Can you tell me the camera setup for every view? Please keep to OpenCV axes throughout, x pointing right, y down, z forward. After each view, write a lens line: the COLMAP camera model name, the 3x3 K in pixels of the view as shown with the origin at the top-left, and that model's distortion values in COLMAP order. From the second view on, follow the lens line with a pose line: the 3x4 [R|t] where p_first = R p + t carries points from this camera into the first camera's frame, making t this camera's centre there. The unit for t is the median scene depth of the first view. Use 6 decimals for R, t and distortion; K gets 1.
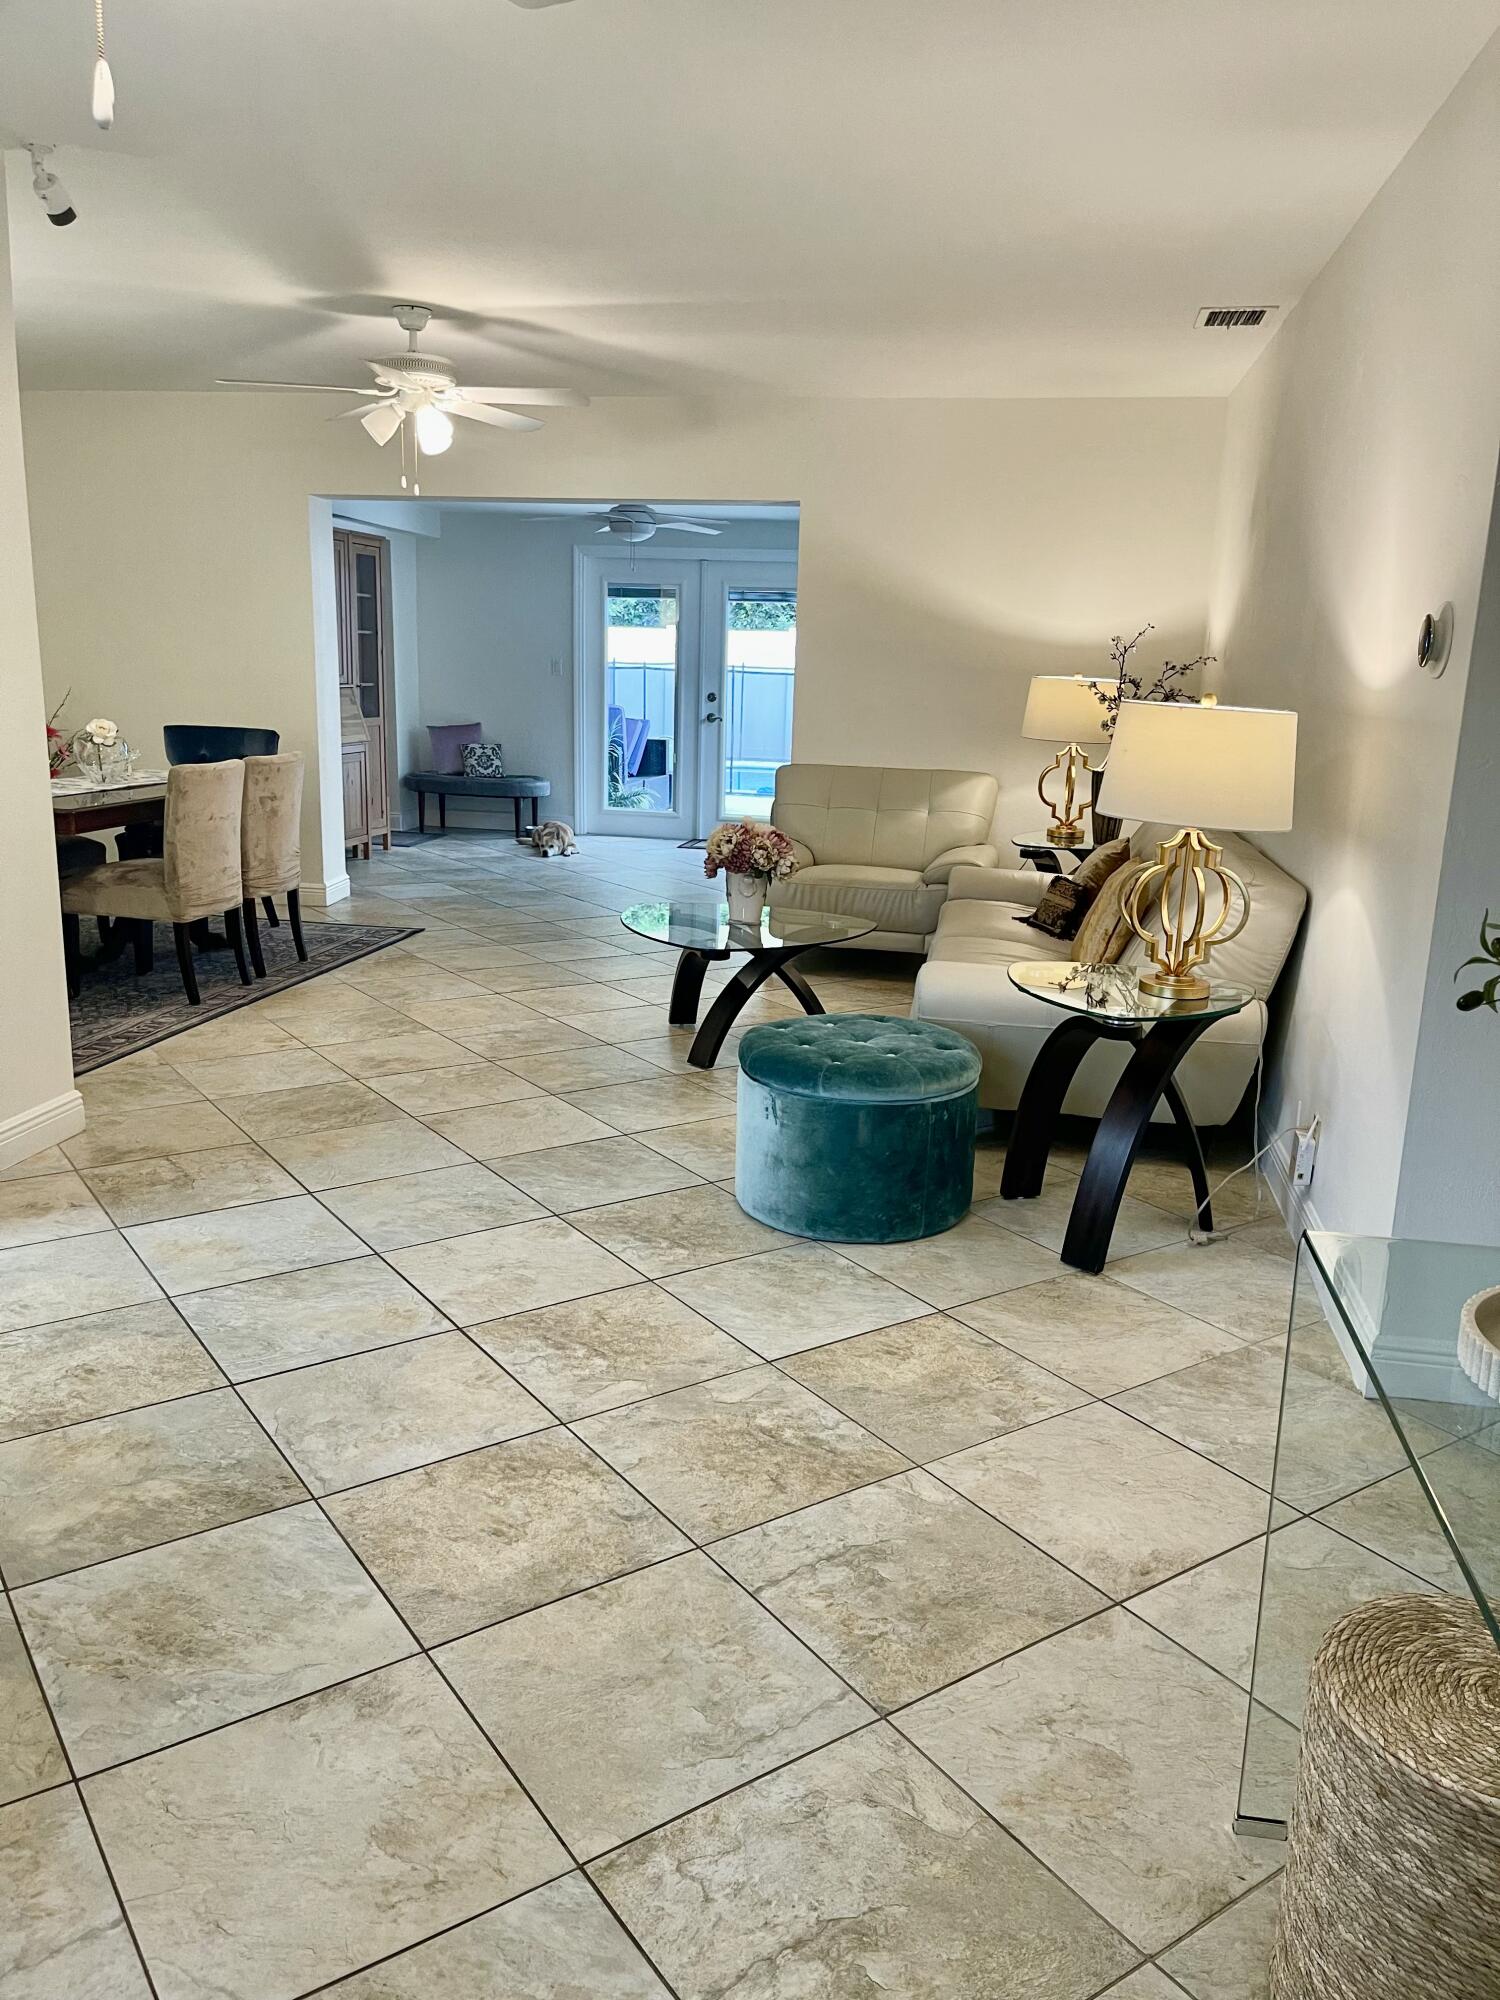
lens RADIAL K [[1504.7, 0, 753.1], [0, 1504.7, 1002.4], [0, 0, 1]] dist [0.030571, -0.005068]
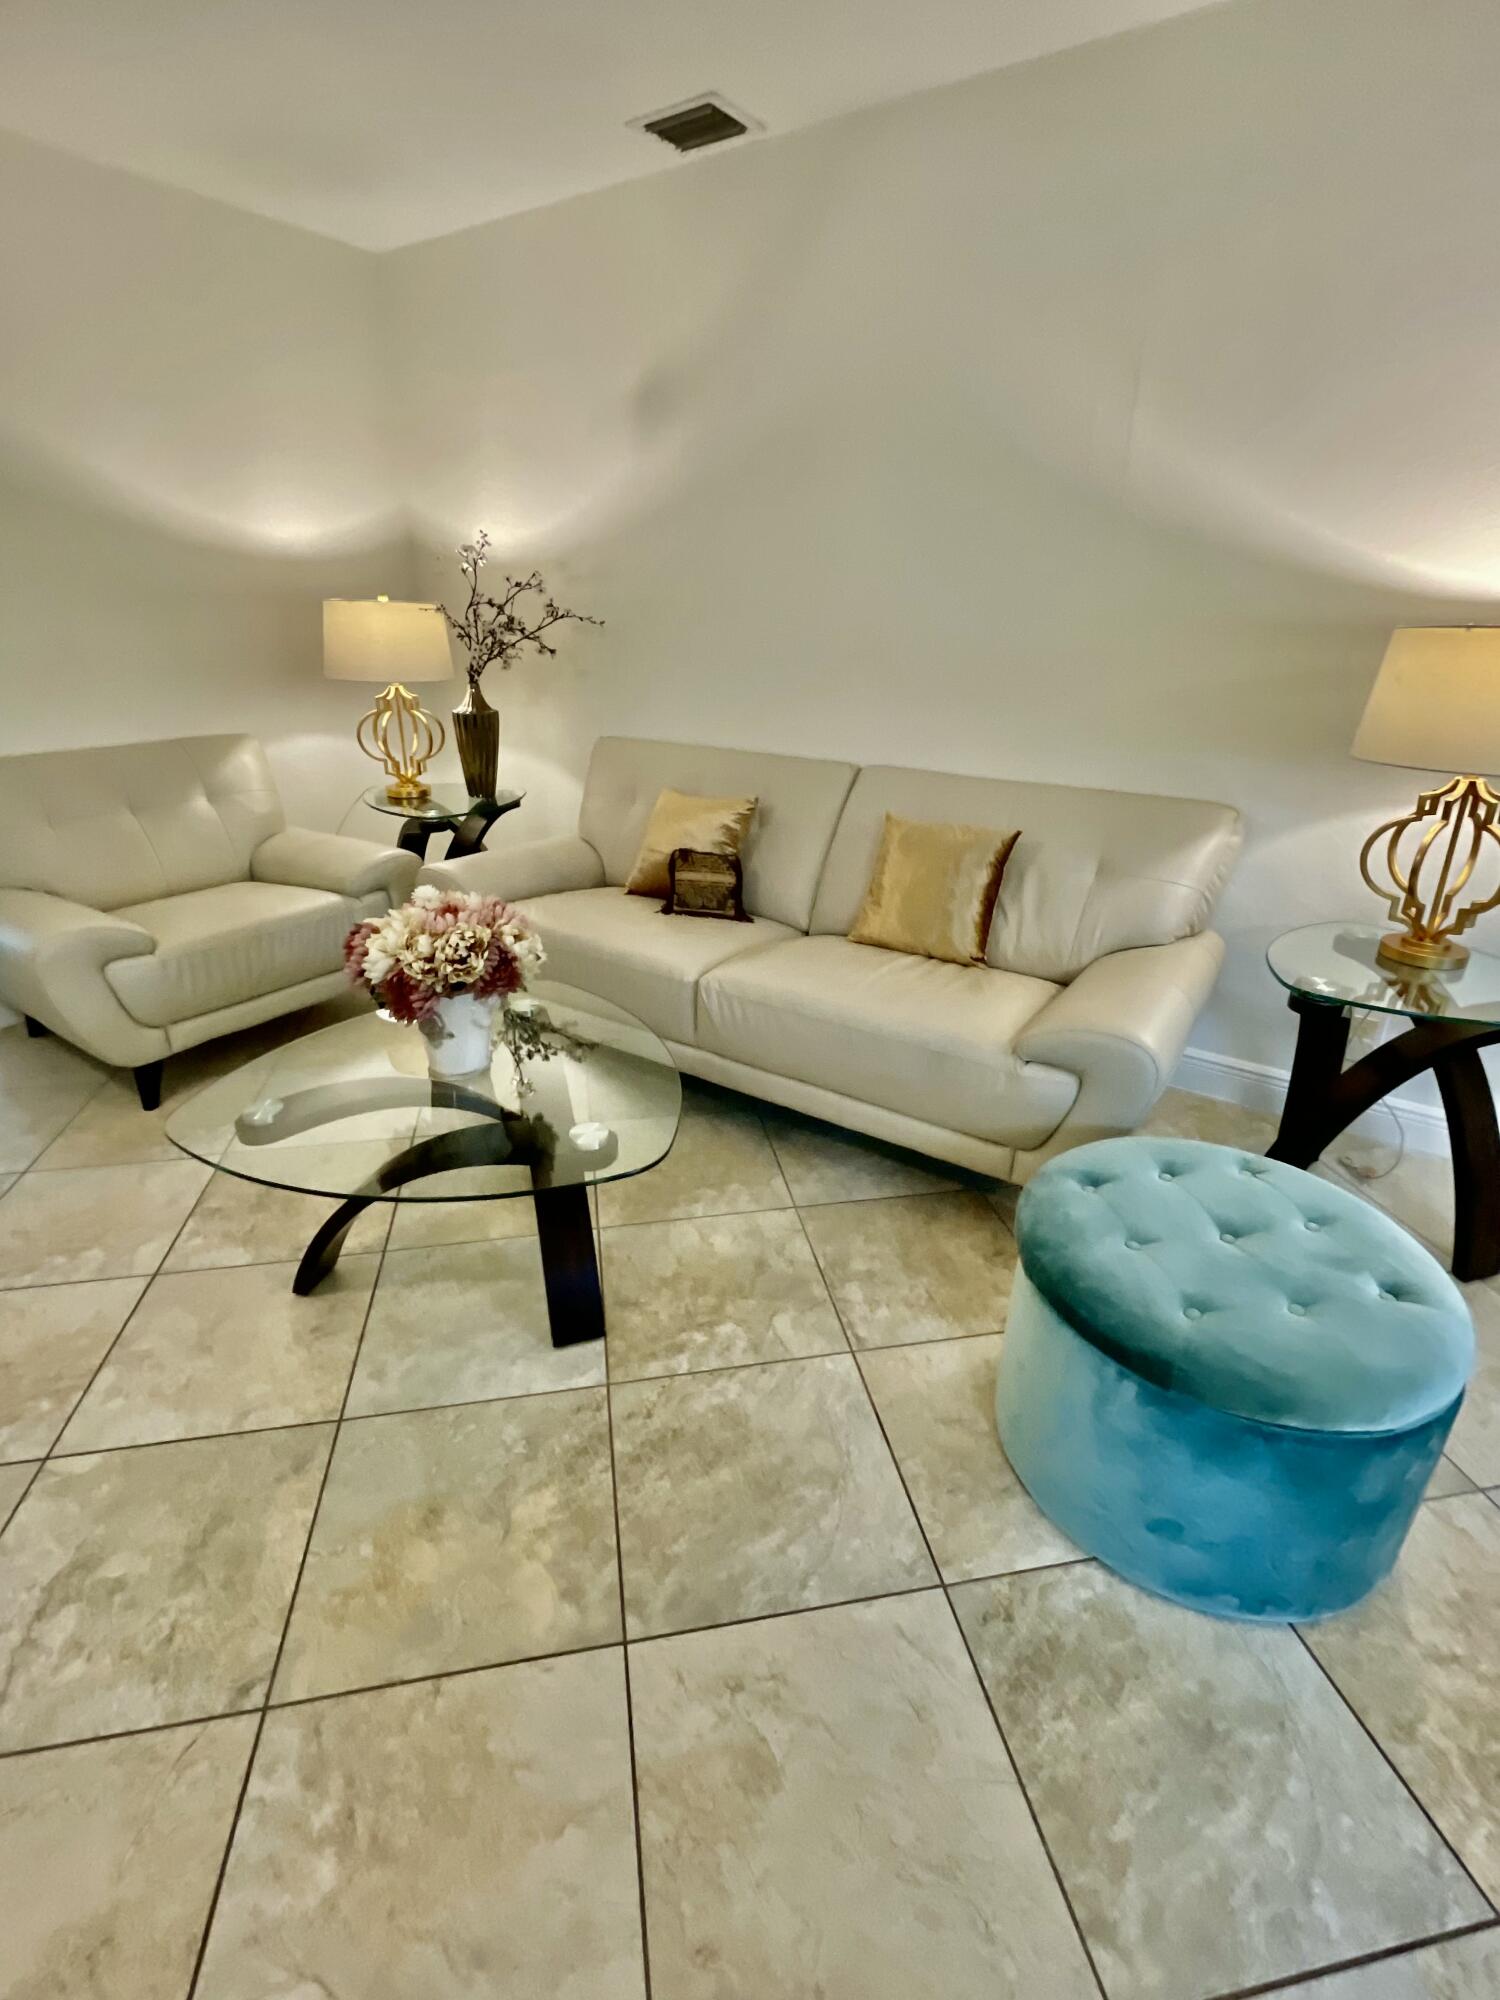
lens RADIAL K [[933.4, 0, 734.3], [0, 933.4, 939.4], [0, 0, 1]] dist [0.003254, 0.000839]
pose [[0.404350, -0.343734, 0.847554, -0.214194], [0.206237, 0.937089, 0.281655, -0.154739], [-0.891049, 0.060910, 0.449803, 0.632171]]
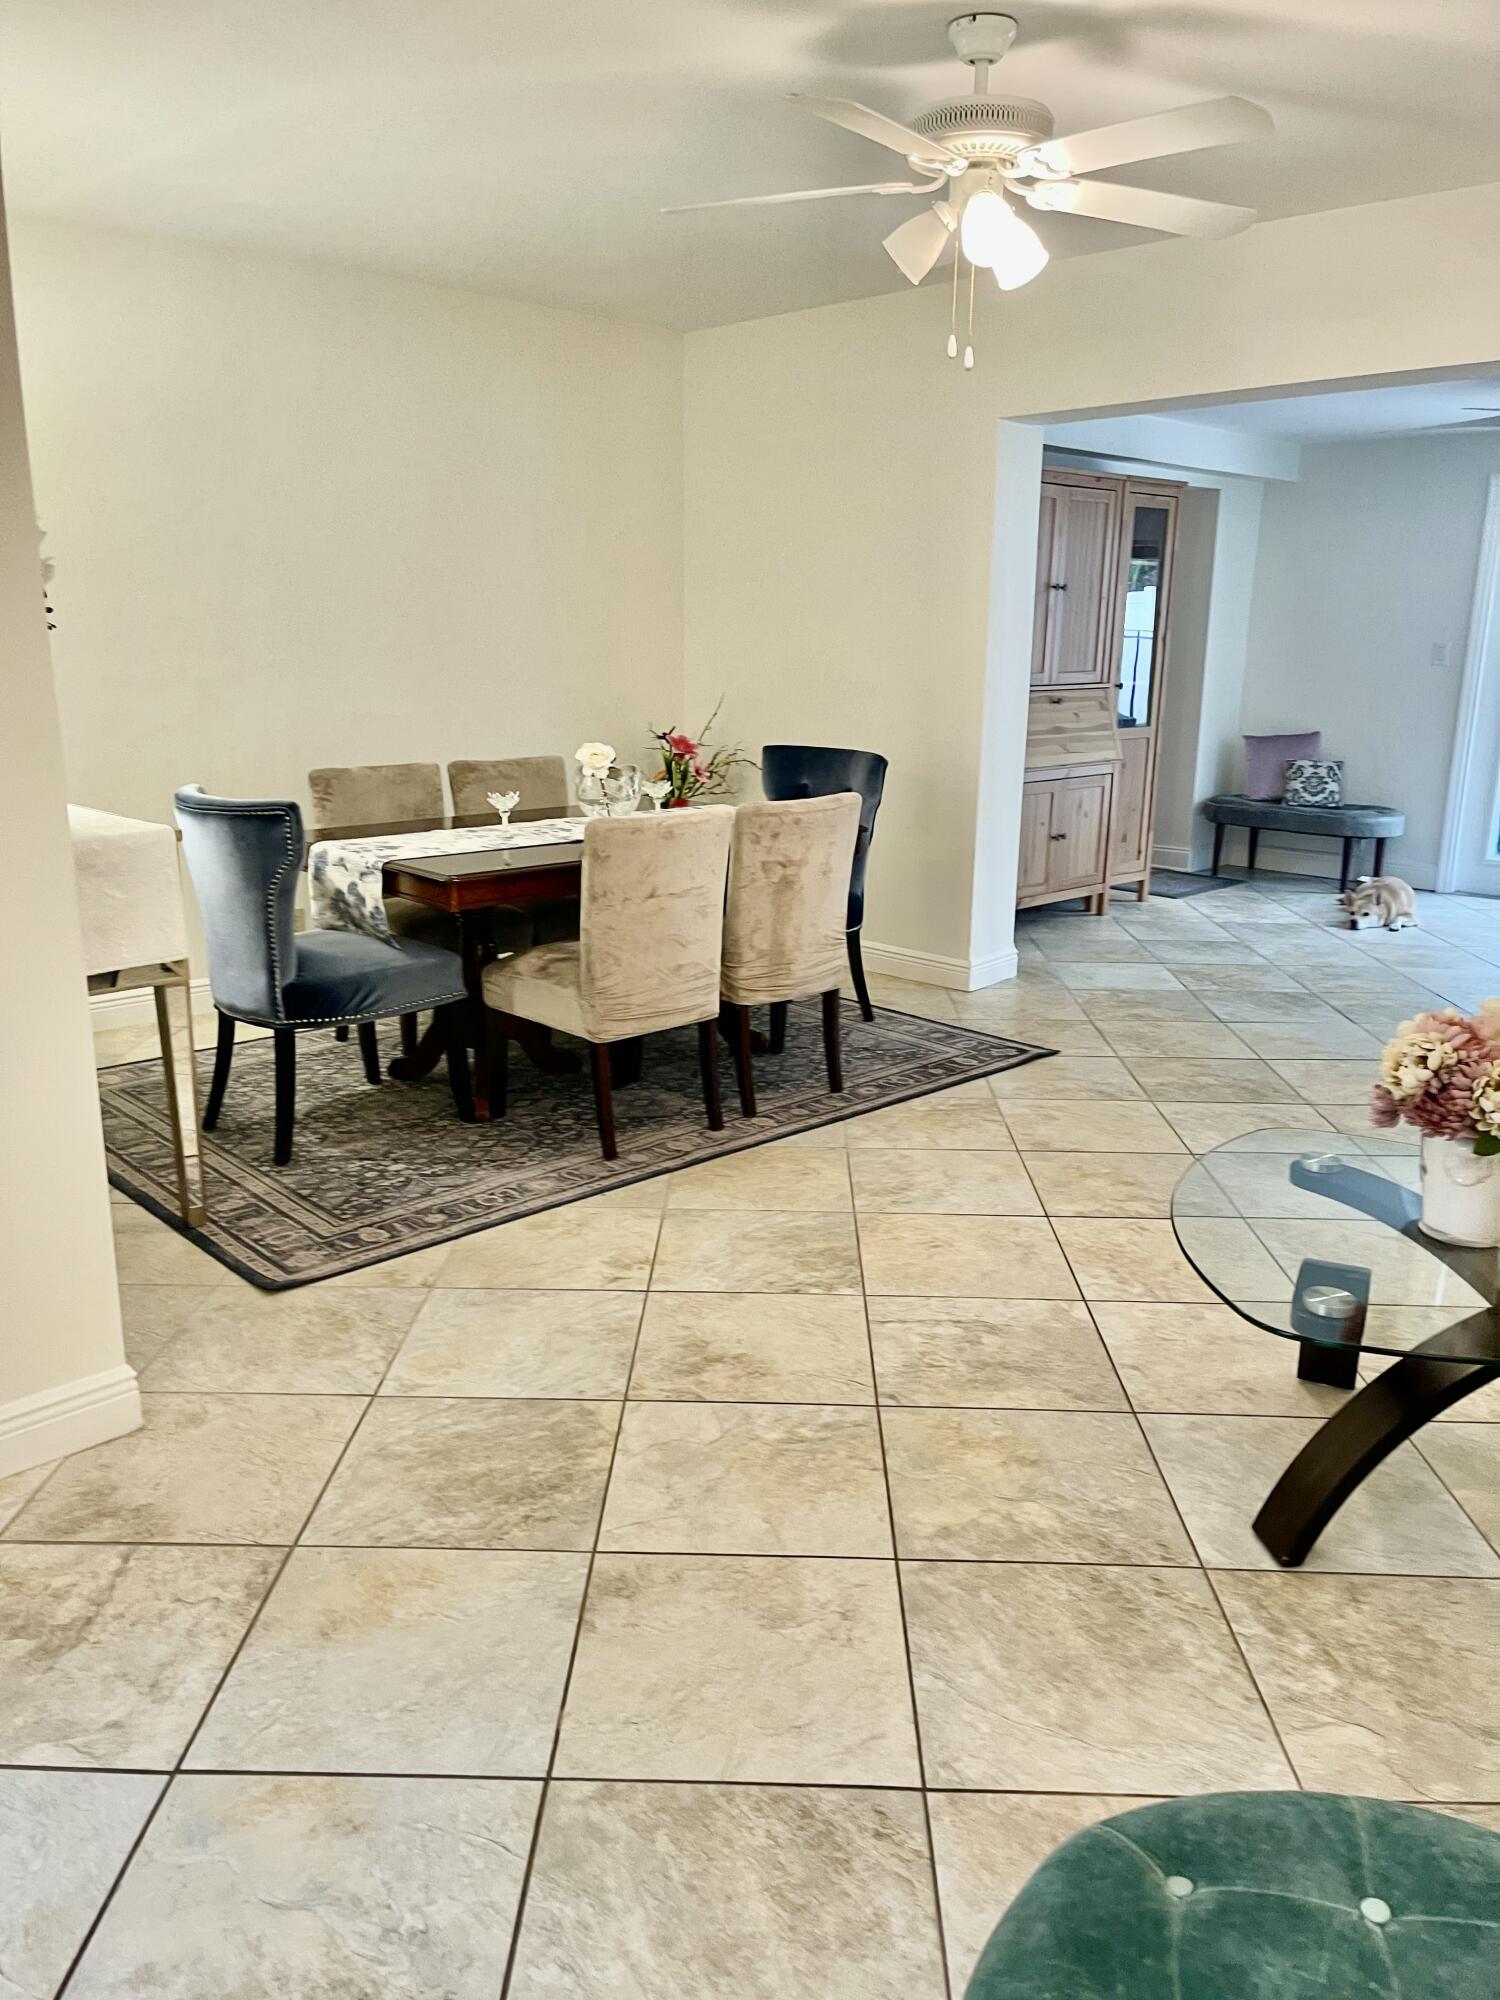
lens RADIAL K [[1504.7, 0, 708.6], [0, 1504.7, 1033.4], [0, 0, 1]] dist [0.030571, -0.005068]
pose [[0.801659, 0.129759, -0.583529, 0.059751], [-0.114760, 0.991406, 0.062800, -0.097563], [0.586663, 0.016621, 0.809661, 0.432215]]
